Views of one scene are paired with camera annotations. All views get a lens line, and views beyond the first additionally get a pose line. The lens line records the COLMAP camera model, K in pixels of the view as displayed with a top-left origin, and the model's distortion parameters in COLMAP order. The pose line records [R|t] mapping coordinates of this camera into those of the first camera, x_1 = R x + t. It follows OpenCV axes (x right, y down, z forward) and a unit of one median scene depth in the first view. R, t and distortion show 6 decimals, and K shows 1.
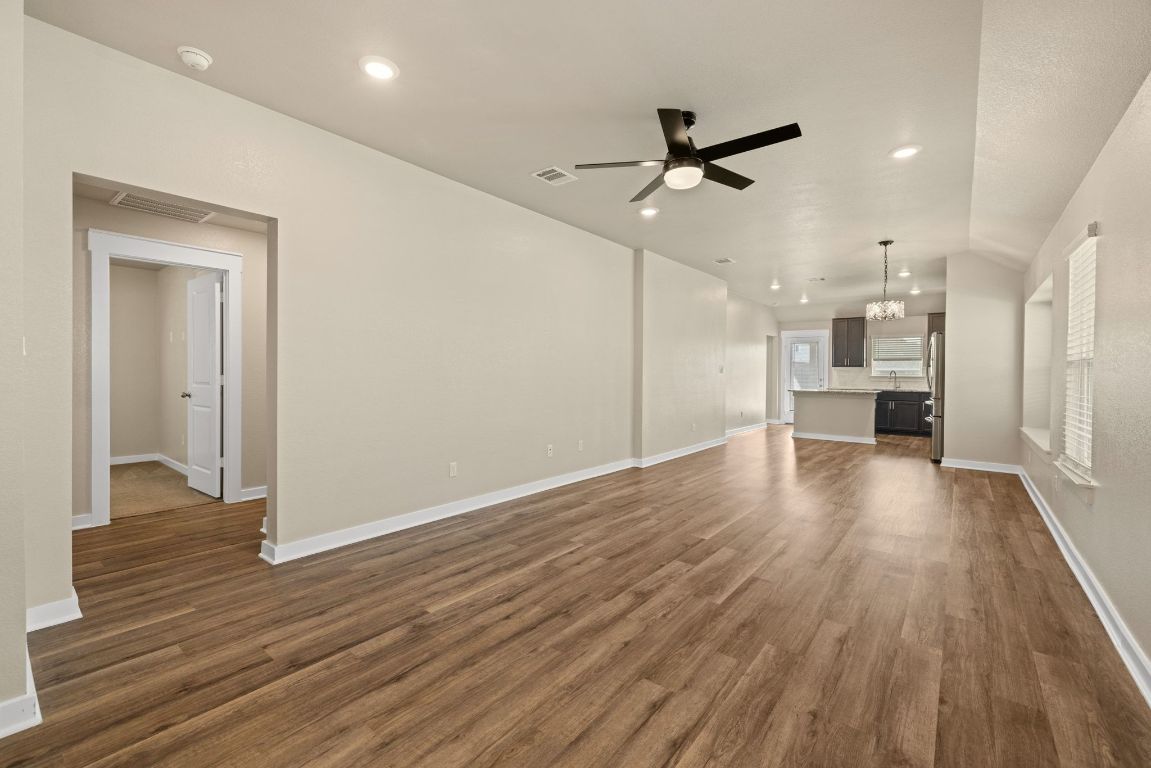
lens RADIAL K [[484.5, 0, 565.5], [0, 484.5, 379.7], [0, 0, 1]] dist [0.000757, -0.000965]
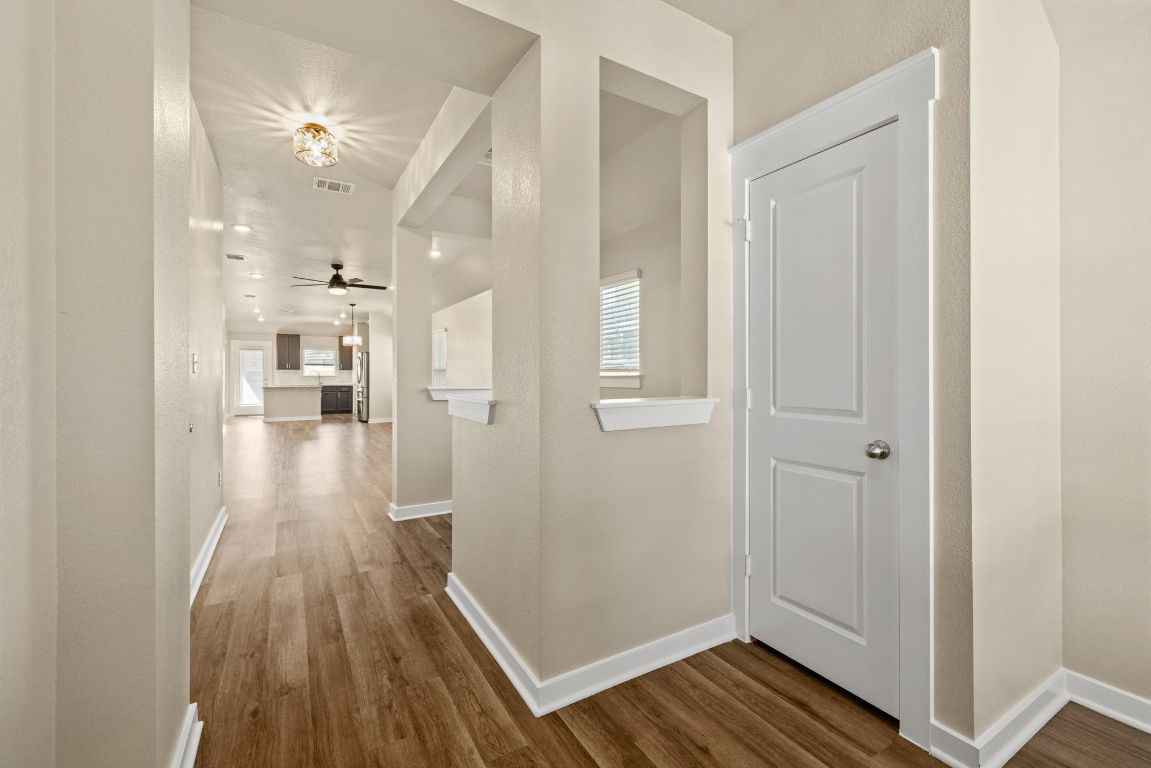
lens RADIAL K [[484.5, 0, 562.8], [0, 484.5, 368.6], [0, 0, 1]] dist [0.000757, -0.000965]
pose [[0.353961, -0.001446, 0.935259, -1.425806], [0.022025, 0.999734, -0.006790, -0.007872], [-0.935001, 0.023002, 0.353899, -0.735543]]
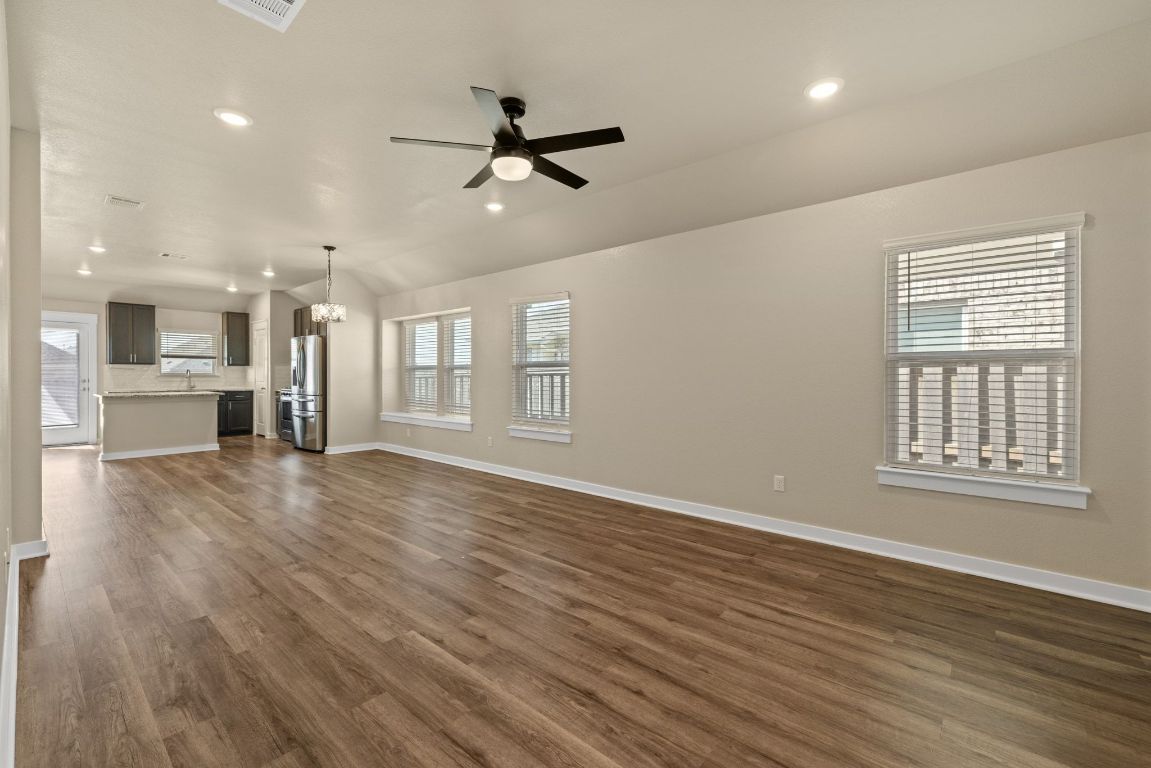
lens RADIAL K [[484.5, 0, 566.9], [0, 484.5, 380.8], [0, 0, 1]] dist [0.000757, -0.000965]
pose [[0.033528, -0.020555, 0.999226, -0.661834], [0.012870, 0.999714, 0.020134, -0.018073], [-0.999355, 0.012185, 0.033783, 0.807453]]
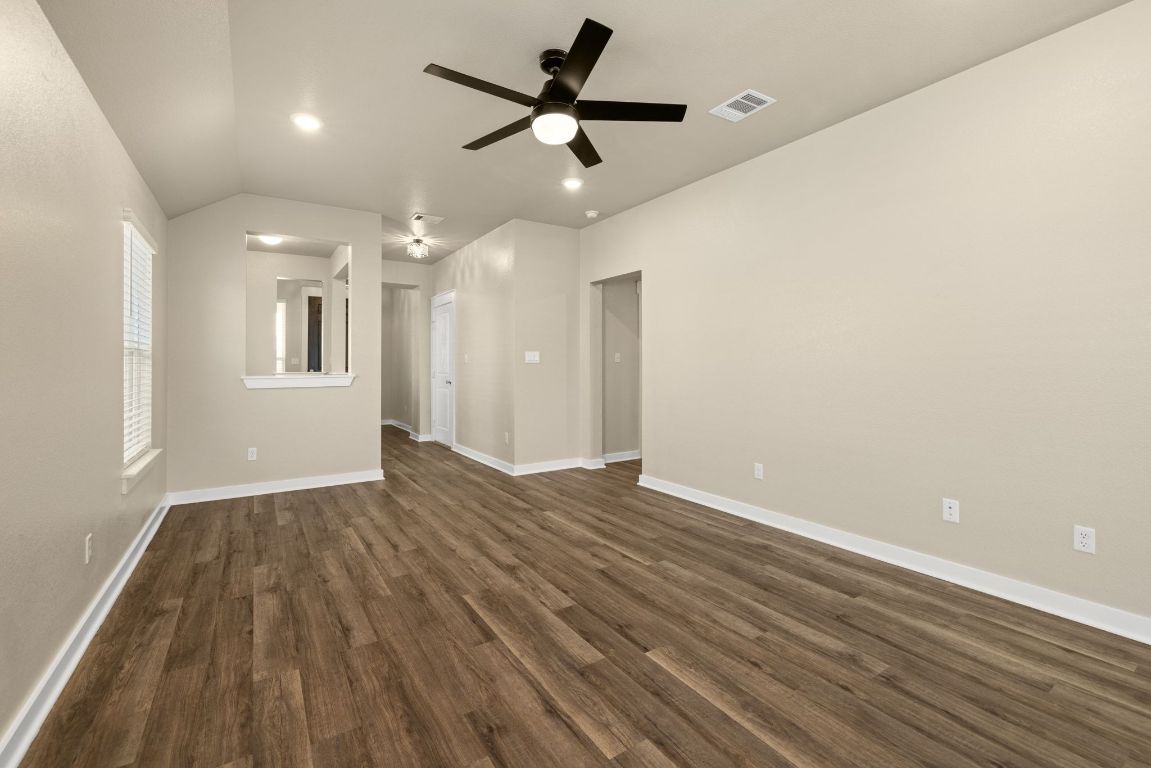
lens RADIAL K [[484.5, 0, 568.3], [0, 484.5, 362.2], [0, 0, 1]] dist [0.000757, -0.000965]
pose [[-0.303975, -0.011419, -0.952612, 0.959034], [-0.013076, 0.999884, -0.007813, -0.010382], [0.952590, 0.010082, -0.304089, 1.196335]]
